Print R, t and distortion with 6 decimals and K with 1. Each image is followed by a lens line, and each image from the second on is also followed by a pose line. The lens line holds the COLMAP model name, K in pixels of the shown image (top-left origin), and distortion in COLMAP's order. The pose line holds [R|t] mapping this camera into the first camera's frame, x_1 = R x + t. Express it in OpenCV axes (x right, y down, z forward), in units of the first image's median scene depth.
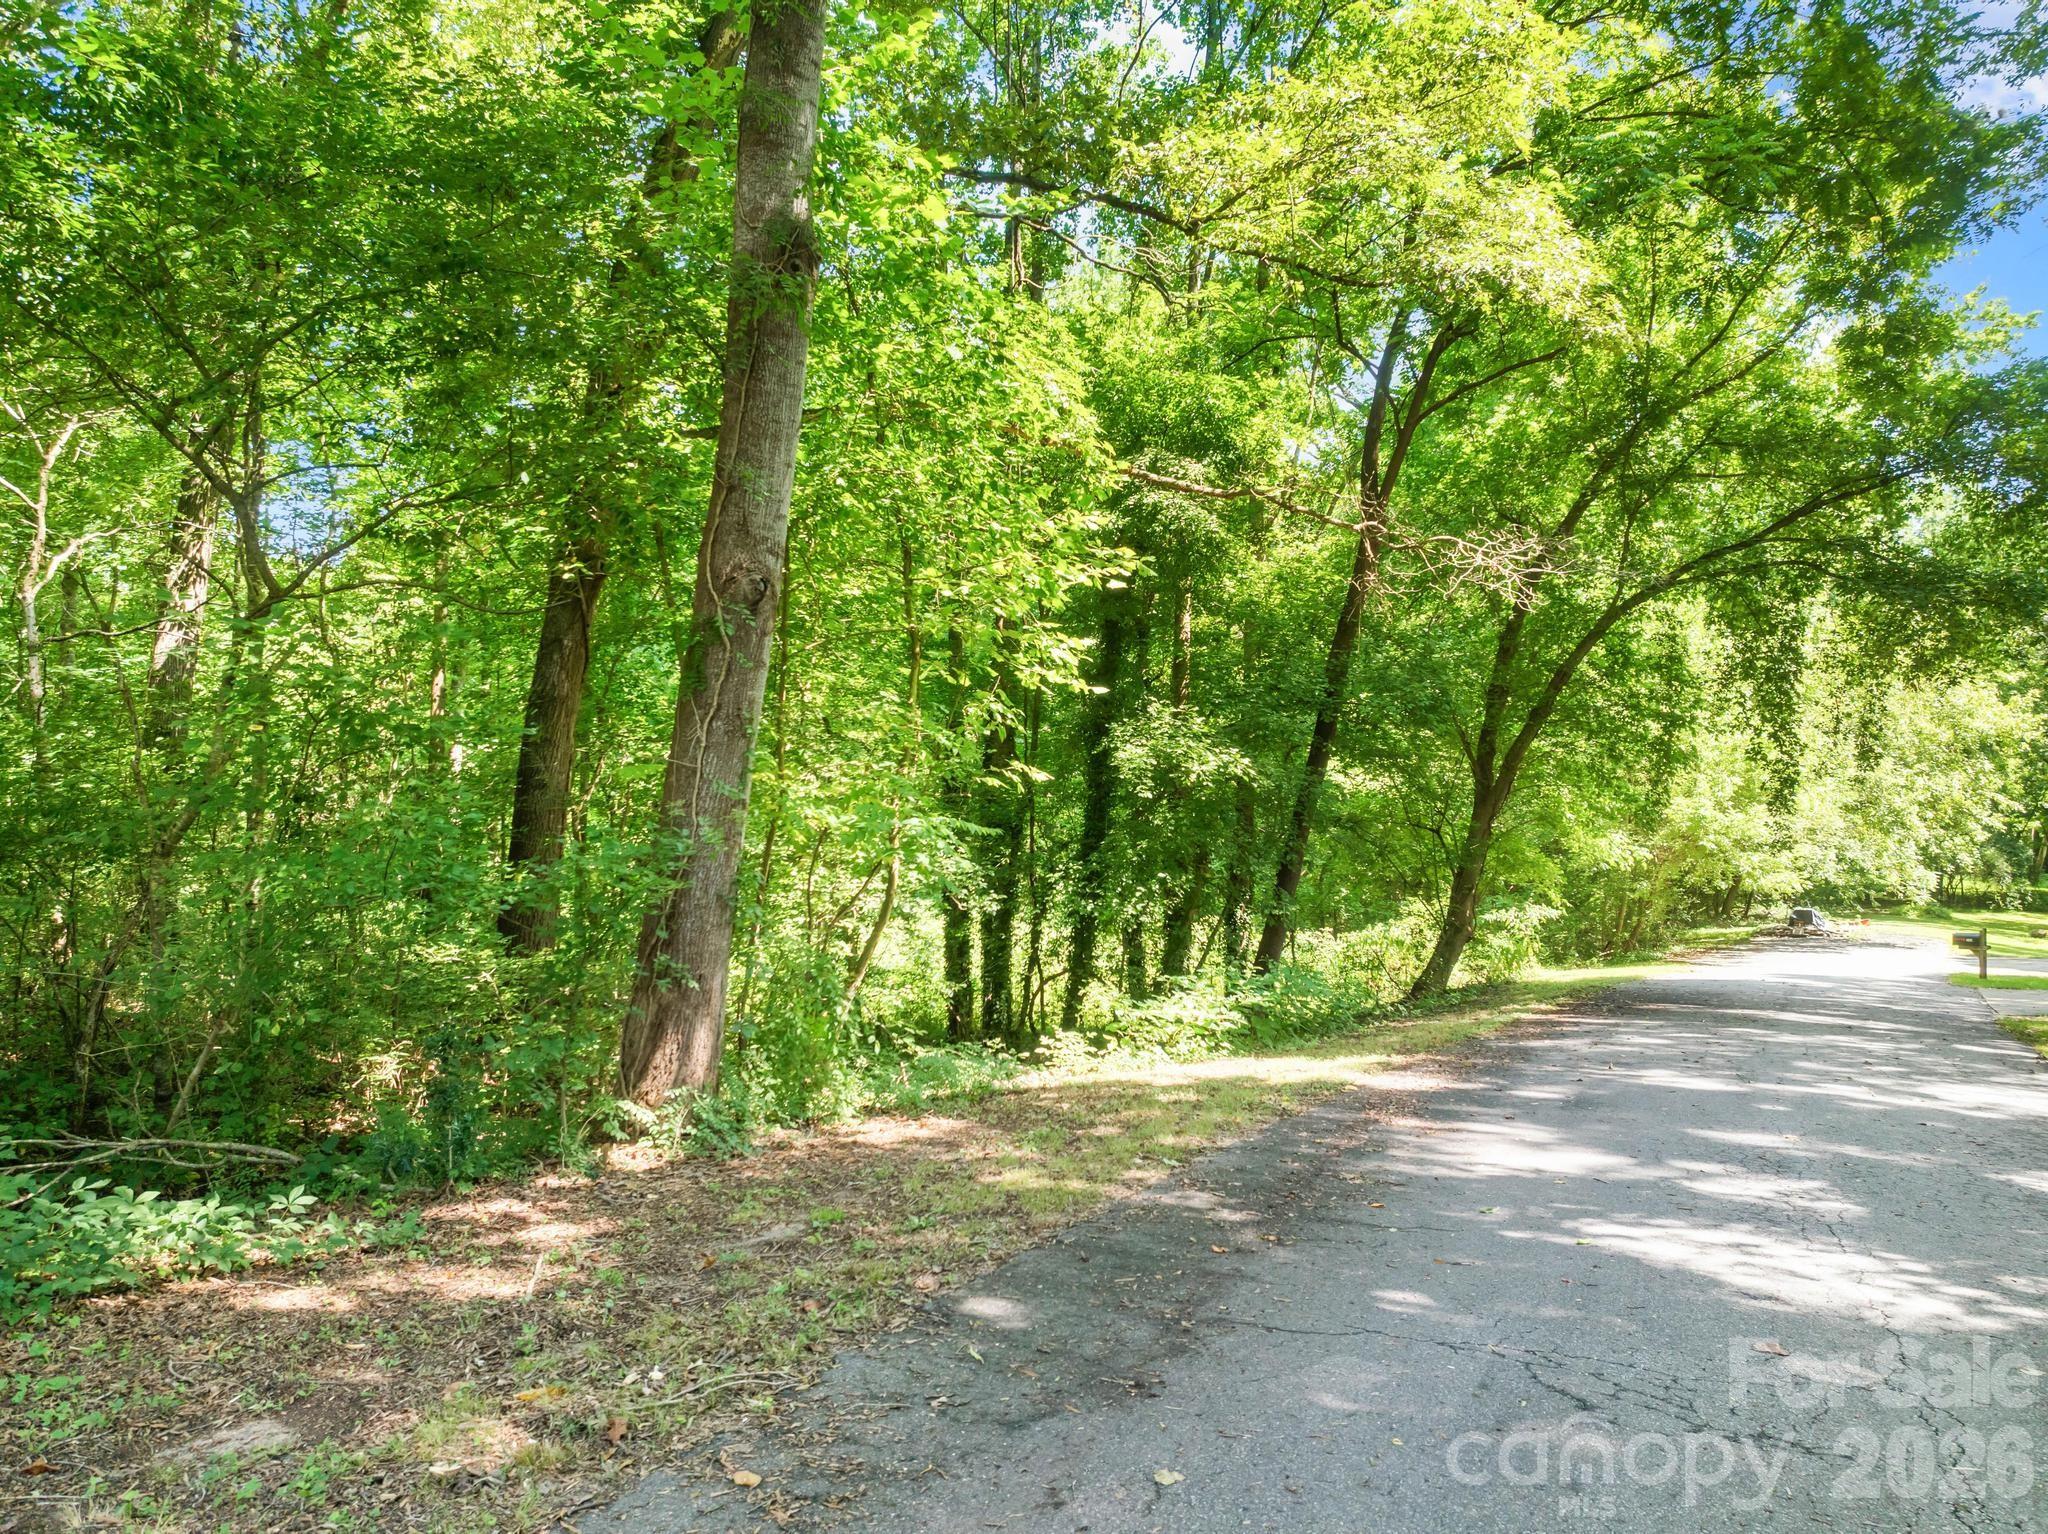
lens RADIAL K [[1435.3, 0, 1033.5], [0, 1435.3, 767.3], [0, 0, 1]] dist [-0.047519, 0.007198]
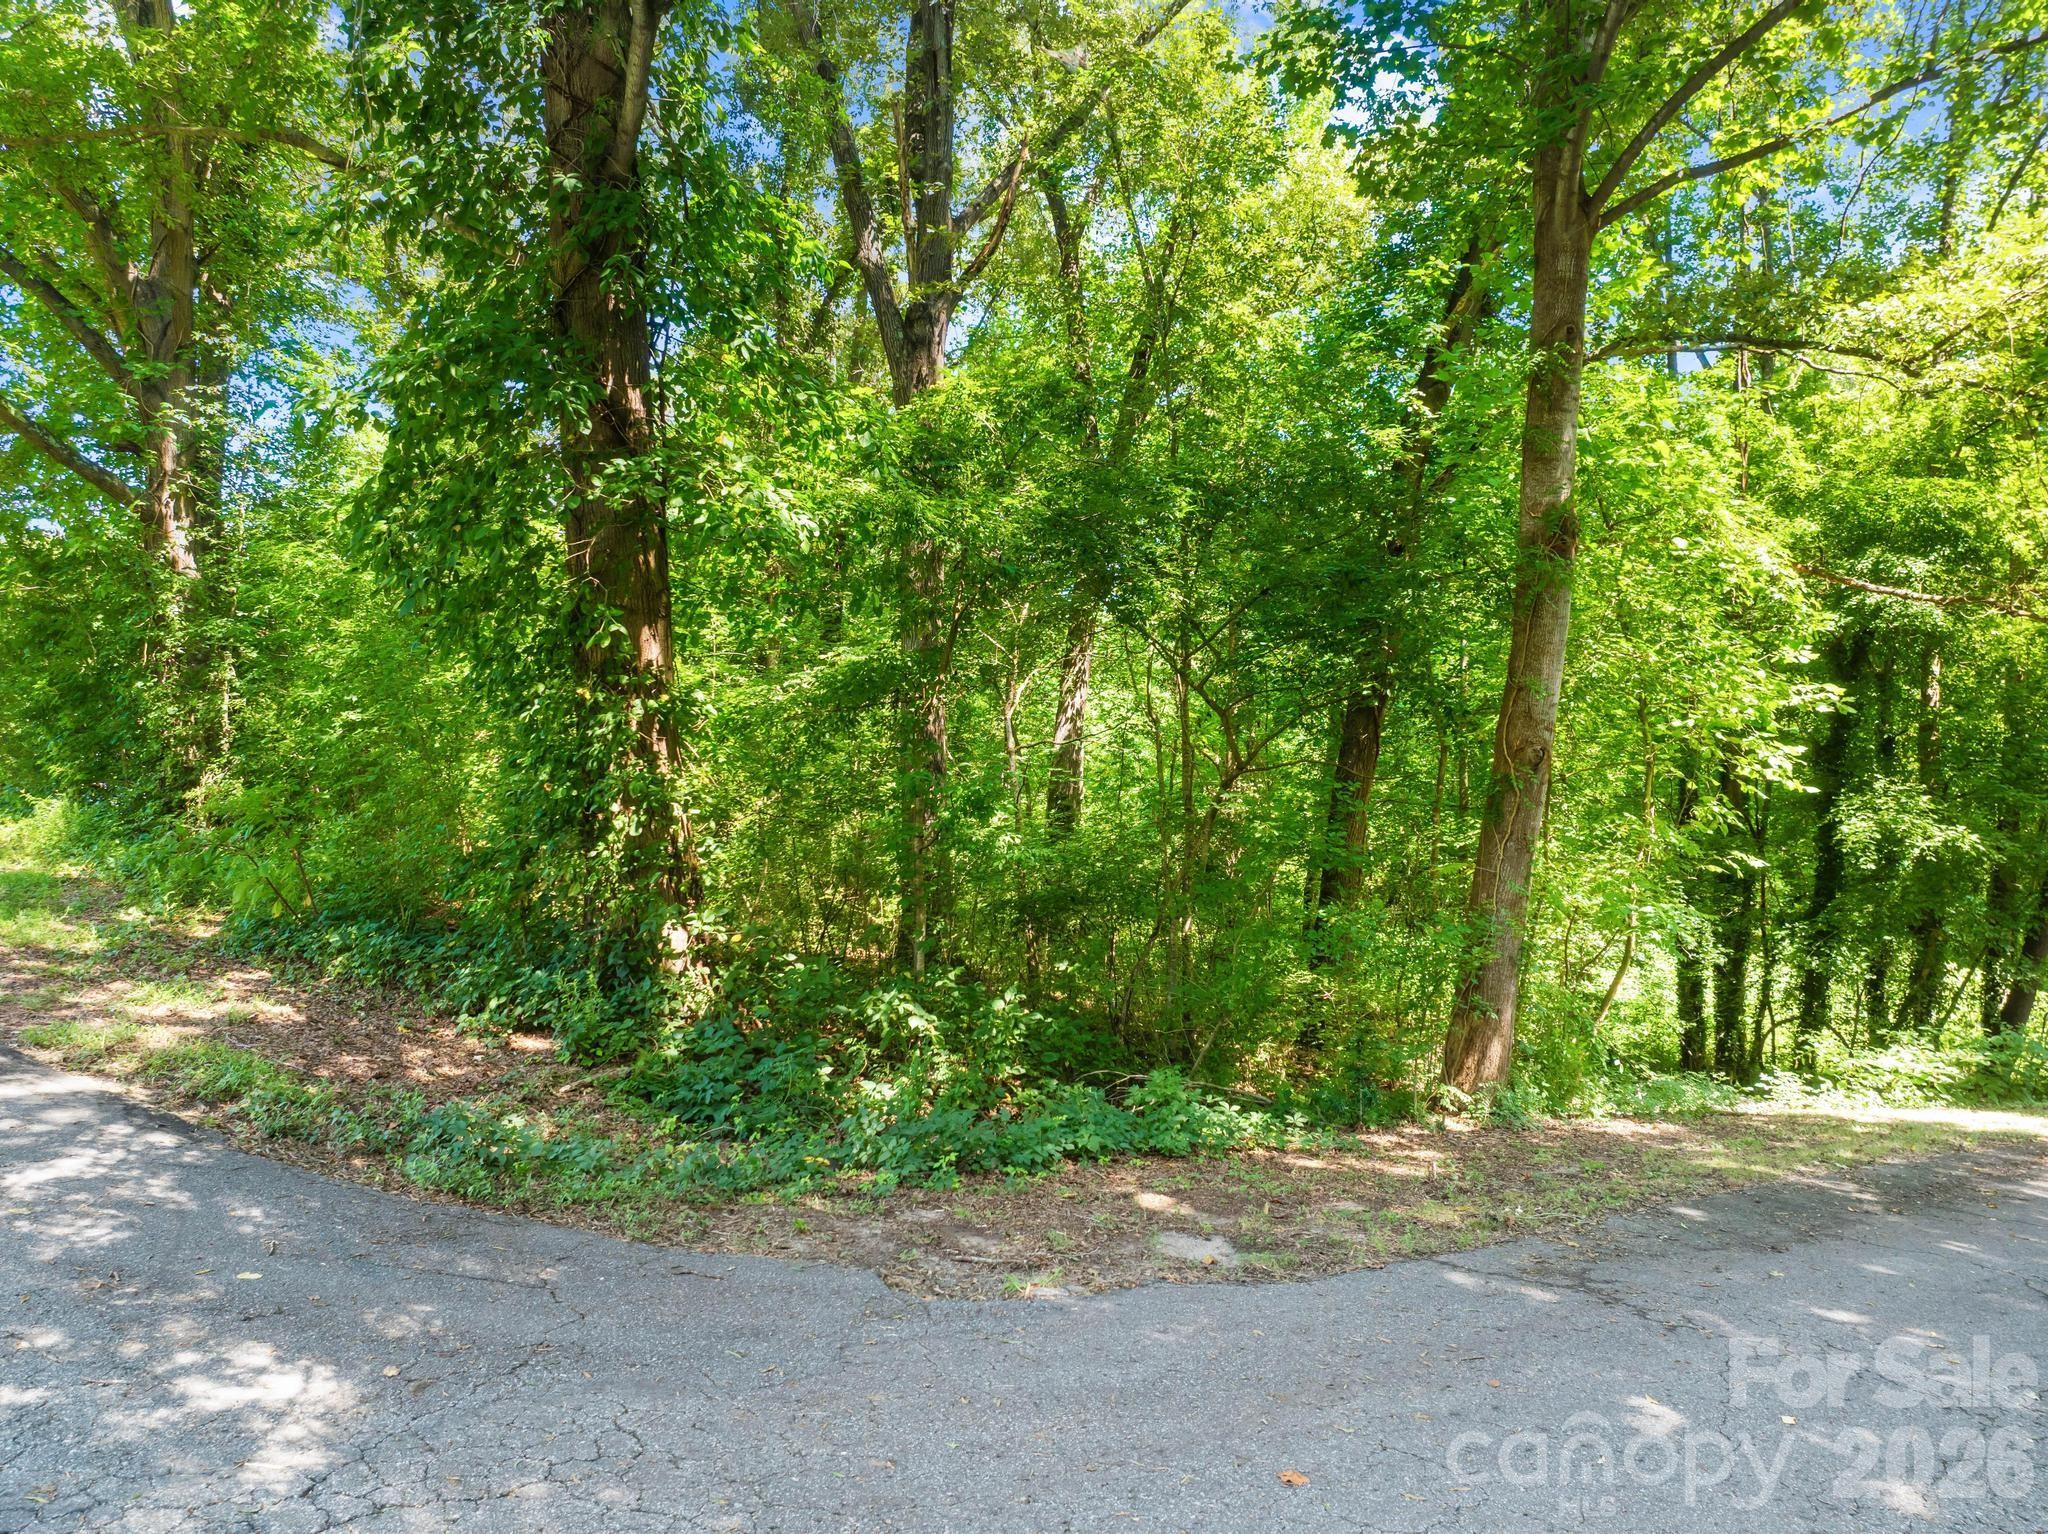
lens RADIAL K [[1435.3, 0, 1032.9], [0, 1435.3, 753.1], [0, 0, 1]] dist [-0.047519, 0.007198]
pose [[0.882536, -0.004496, -0.470222, 0.025629], [-0.003448, 0.999866, -0.016033, -0.059449], [0.470231, 0.015771, 0.882402, -0.336529]]
